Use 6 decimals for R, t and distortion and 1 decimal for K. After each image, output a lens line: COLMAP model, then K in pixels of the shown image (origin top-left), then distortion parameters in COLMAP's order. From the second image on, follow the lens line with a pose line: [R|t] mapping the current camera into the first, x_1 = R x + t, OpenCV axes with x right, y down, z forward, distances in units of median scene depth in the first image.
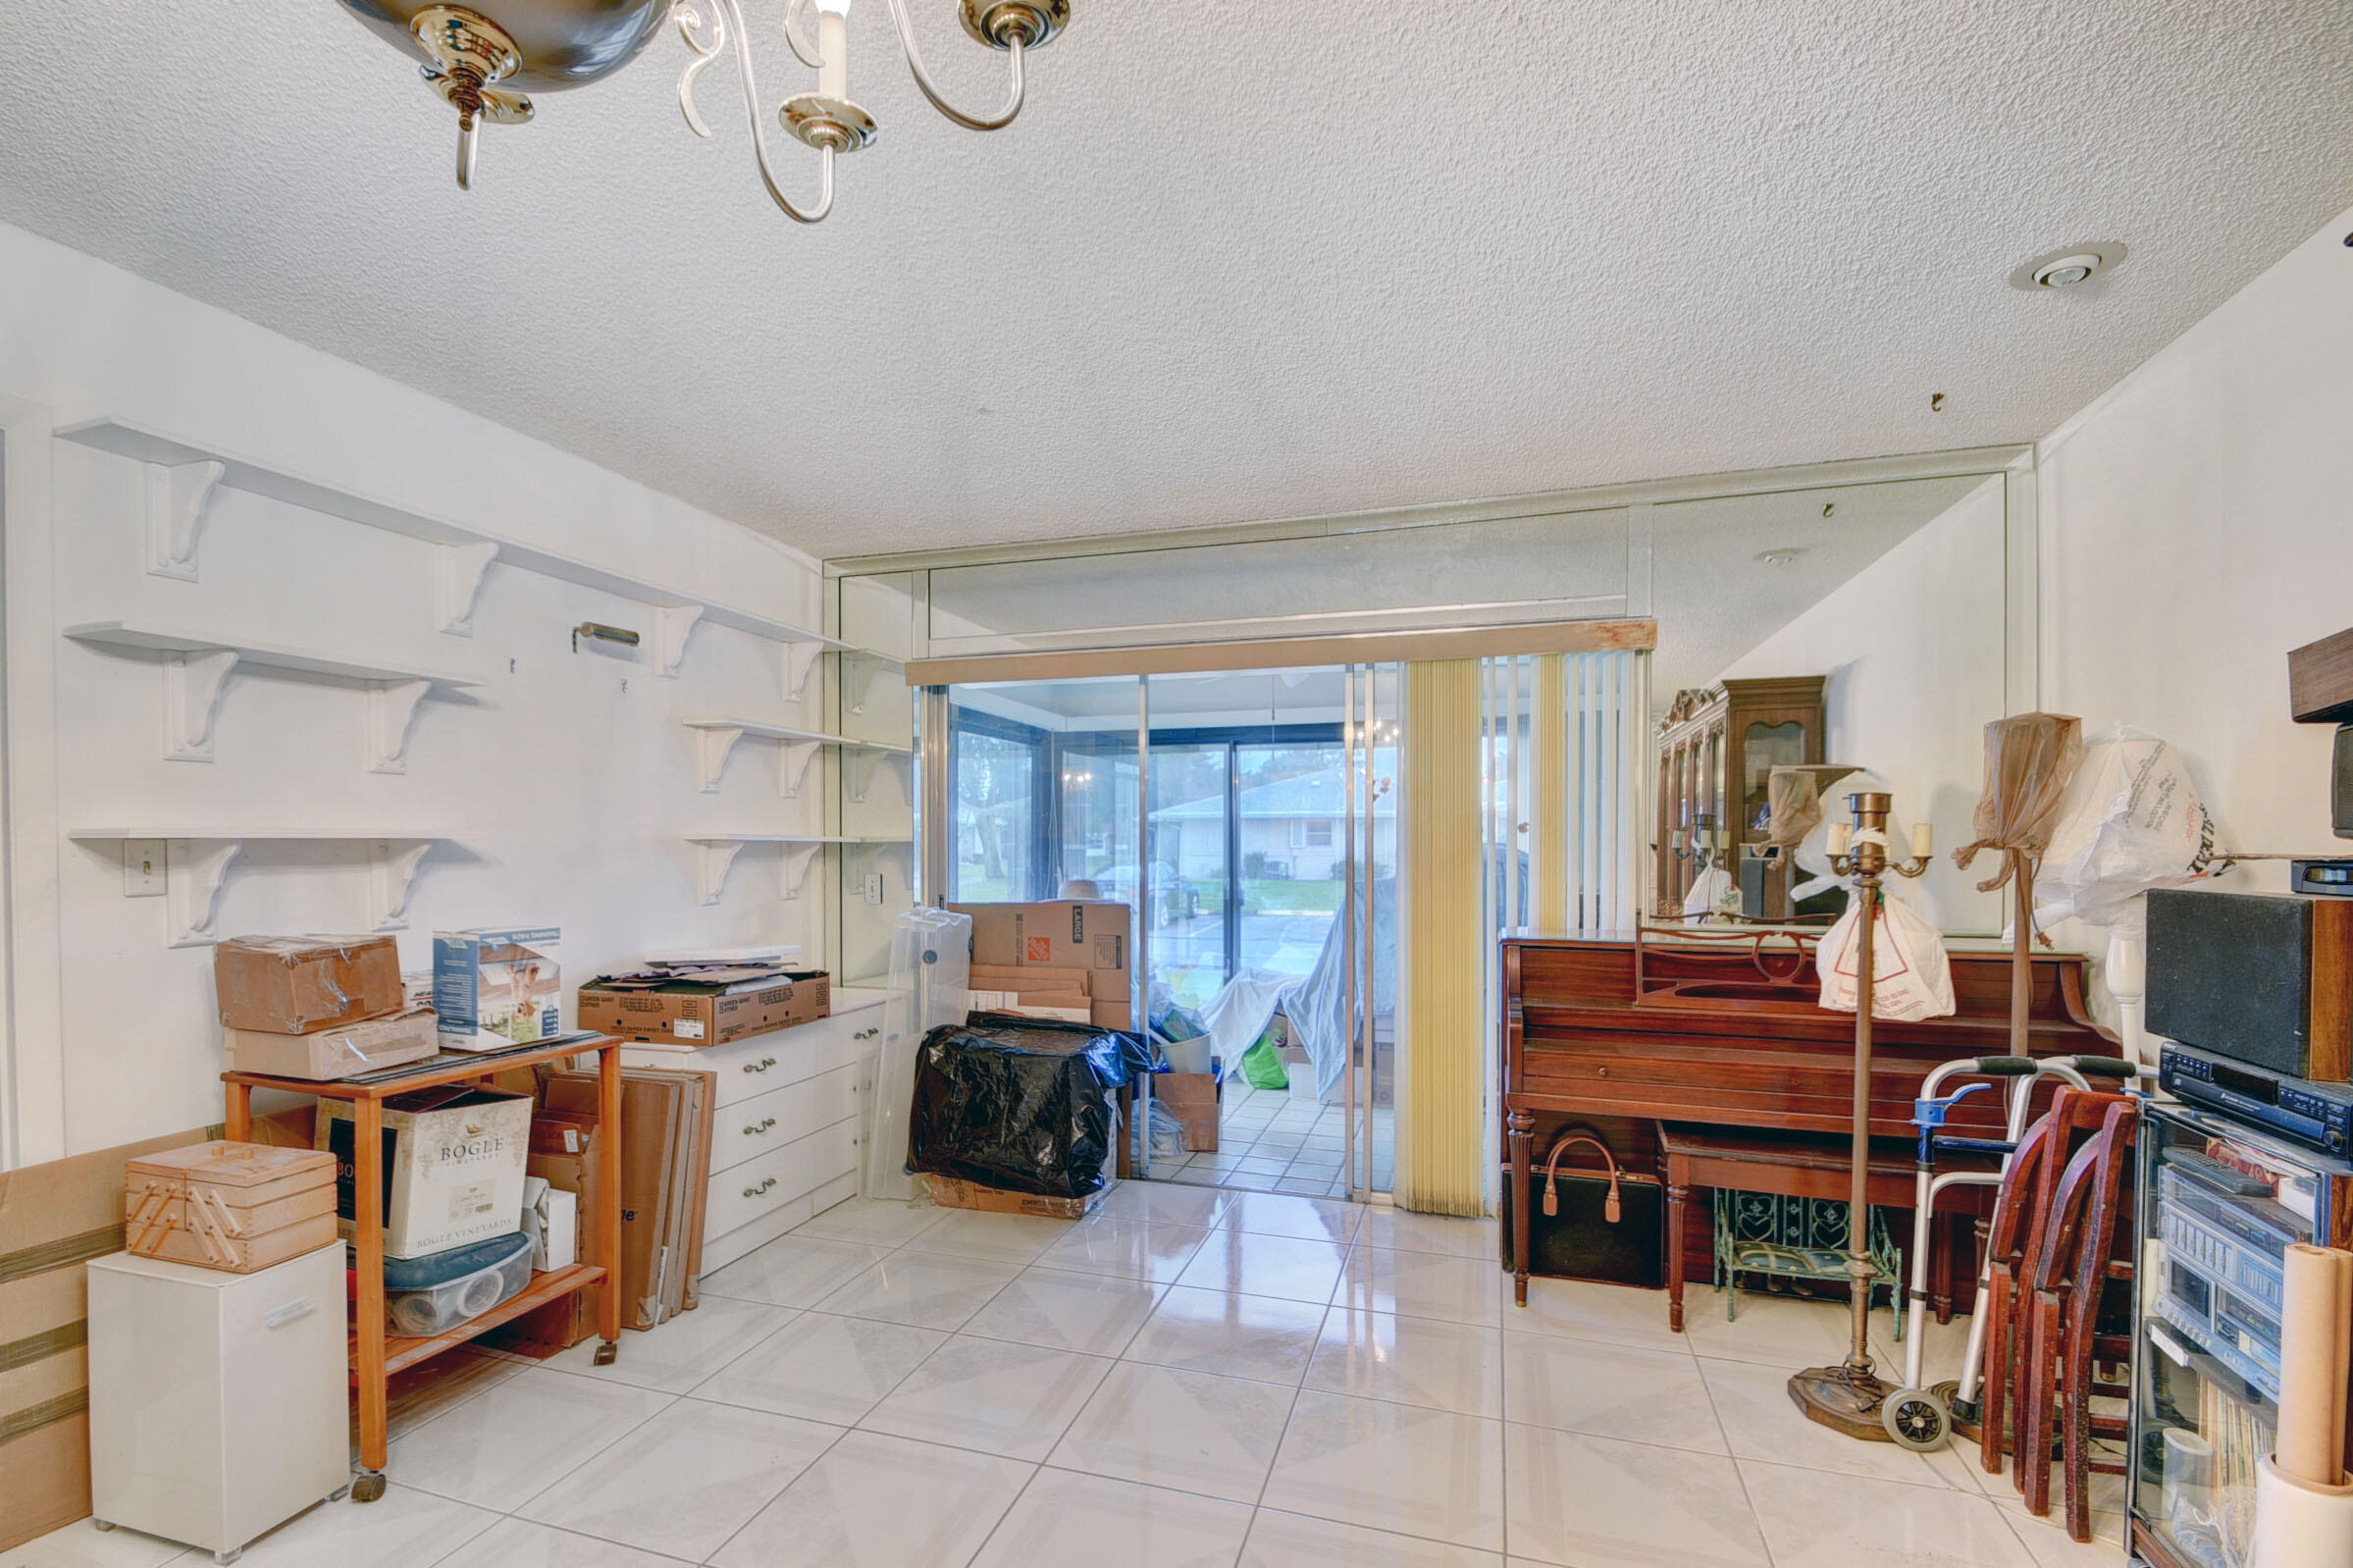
lens RADIAL K [[1044.0, 0, 1173.0], [0, 1044.0, 852.0], [0, 0, 1]] dist [0.015235, -0.015161]
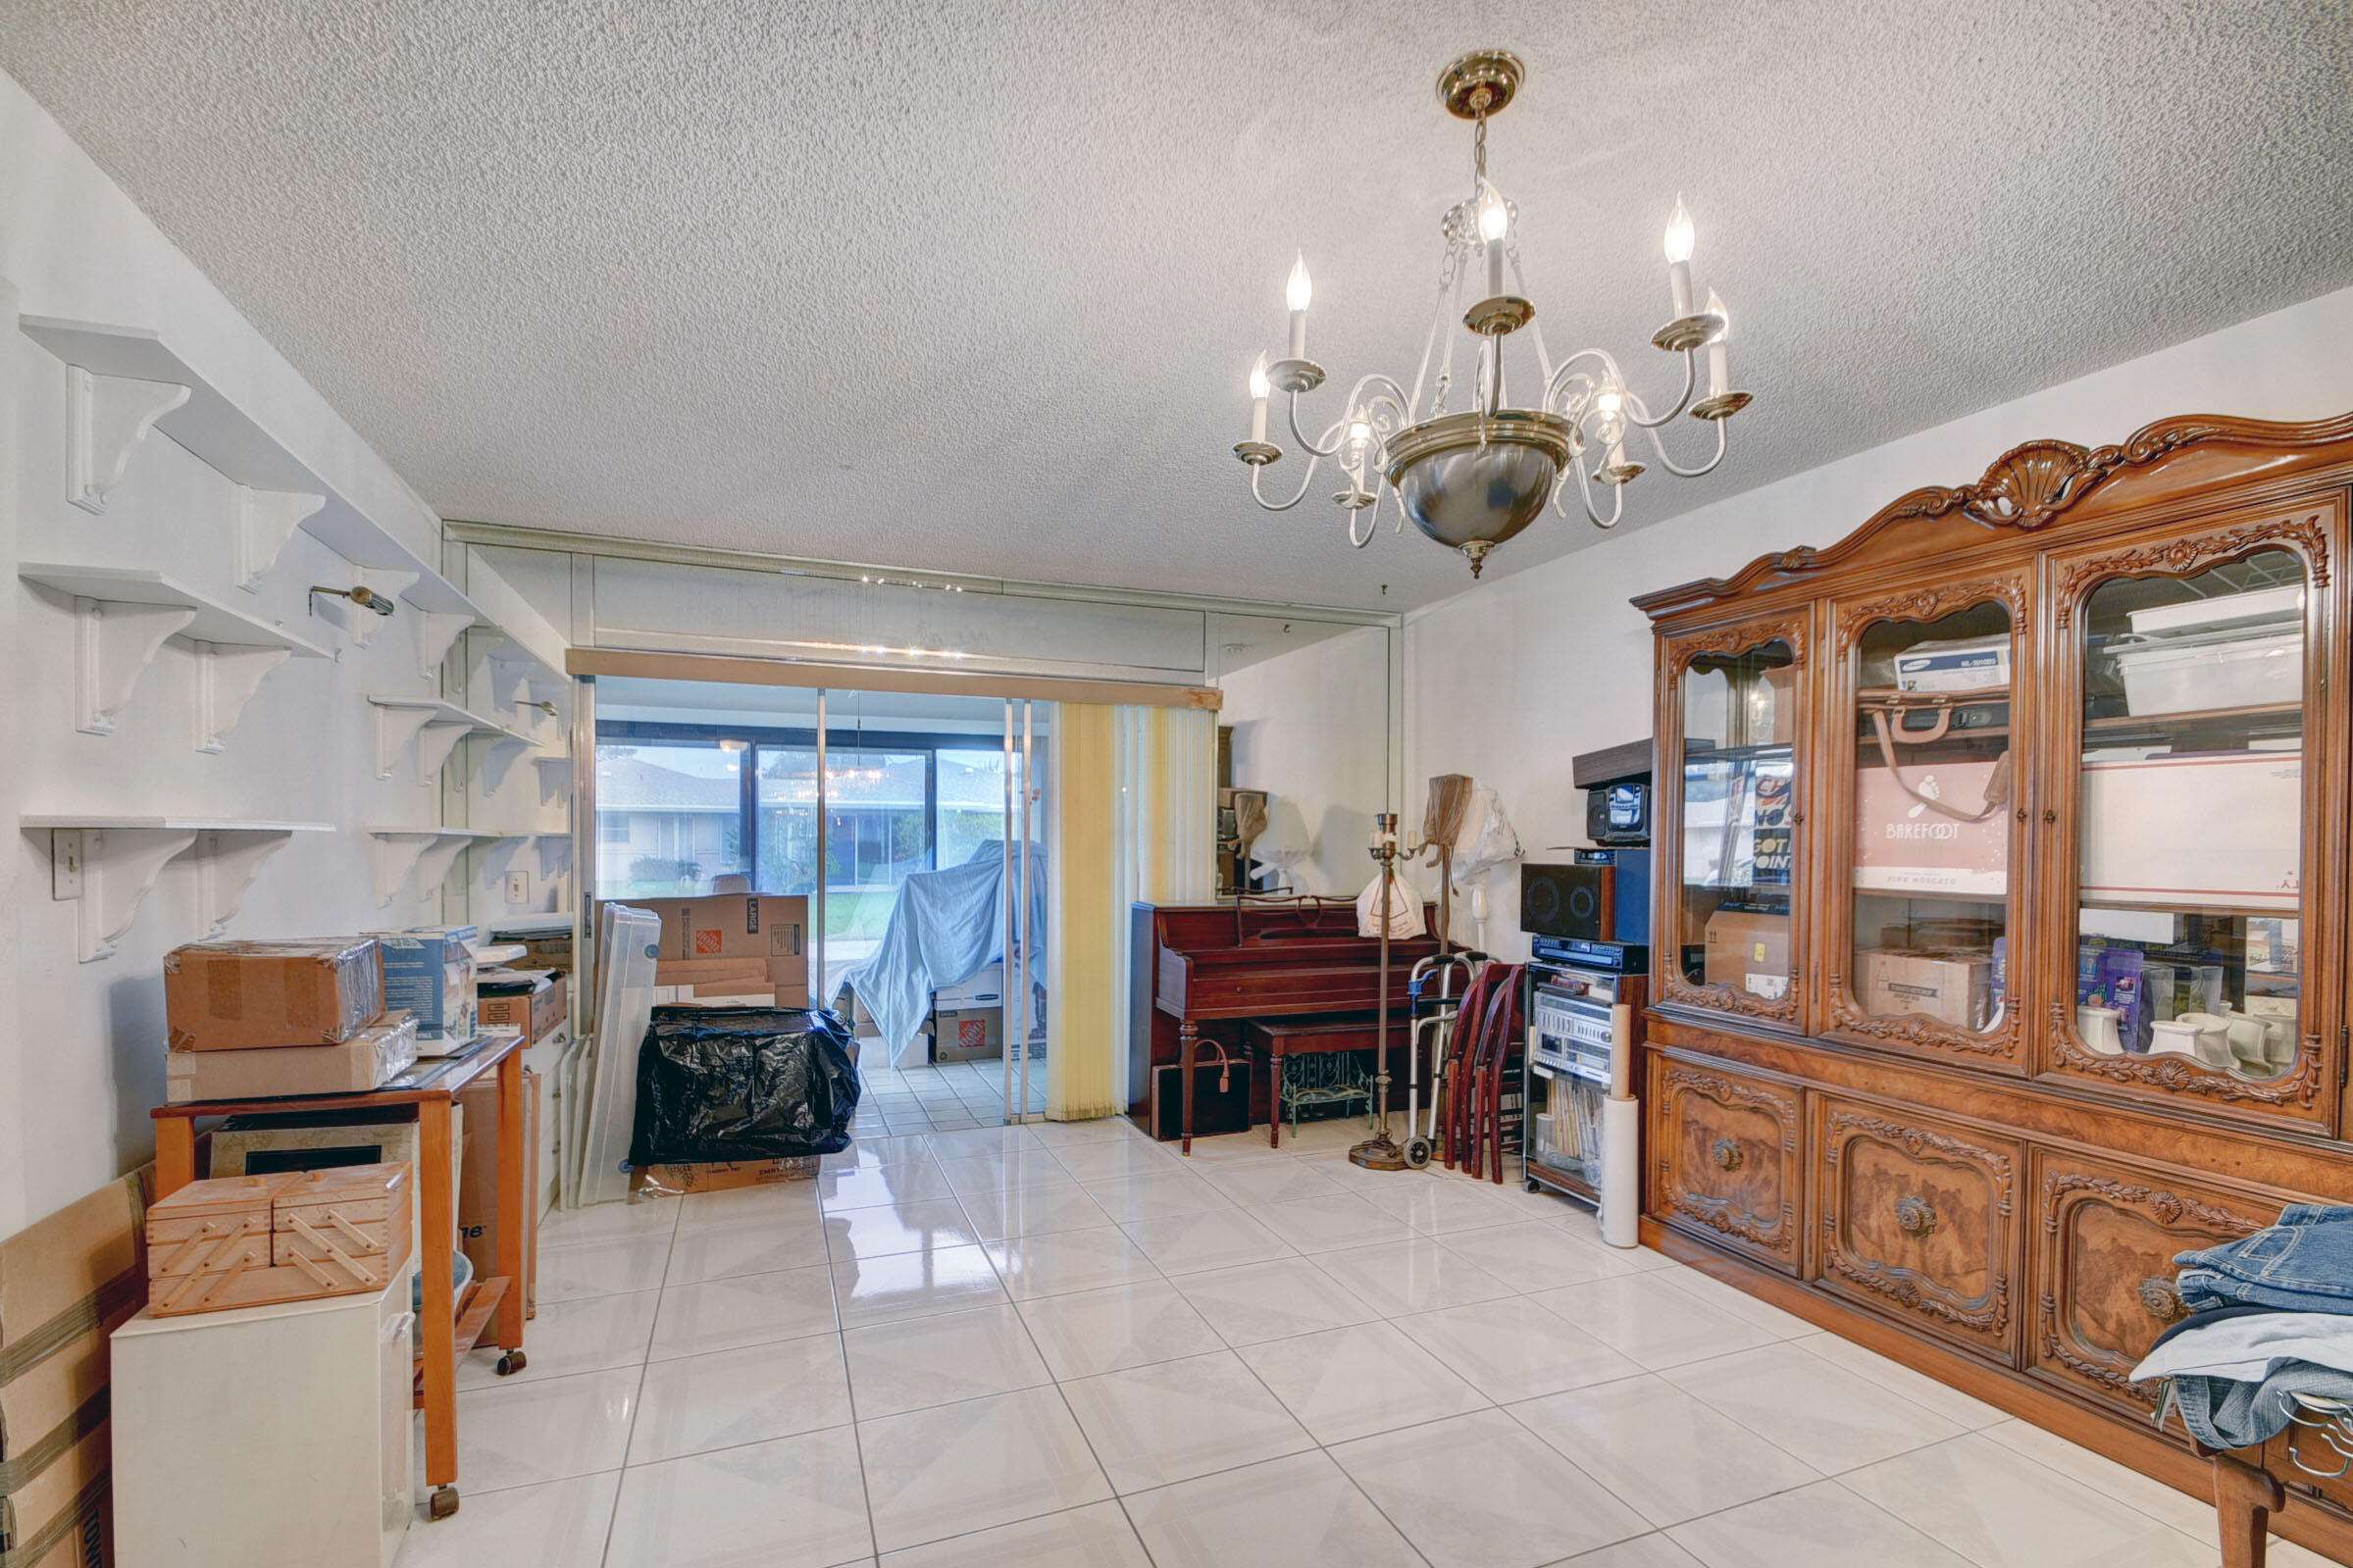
lens RADIAL K [[1043.8, 0, 1173.0], [0, 1043.8, 852.0], [0, 0, 1]] dist [0.015235, -0.015161]
pose [[0.775996, -0.002949, 0.630731, -0.714859], [0.001500, 0.999995, 0.002829, 0.004010], [-0.630736, -0.001249, 0.775996, -0.146051]]
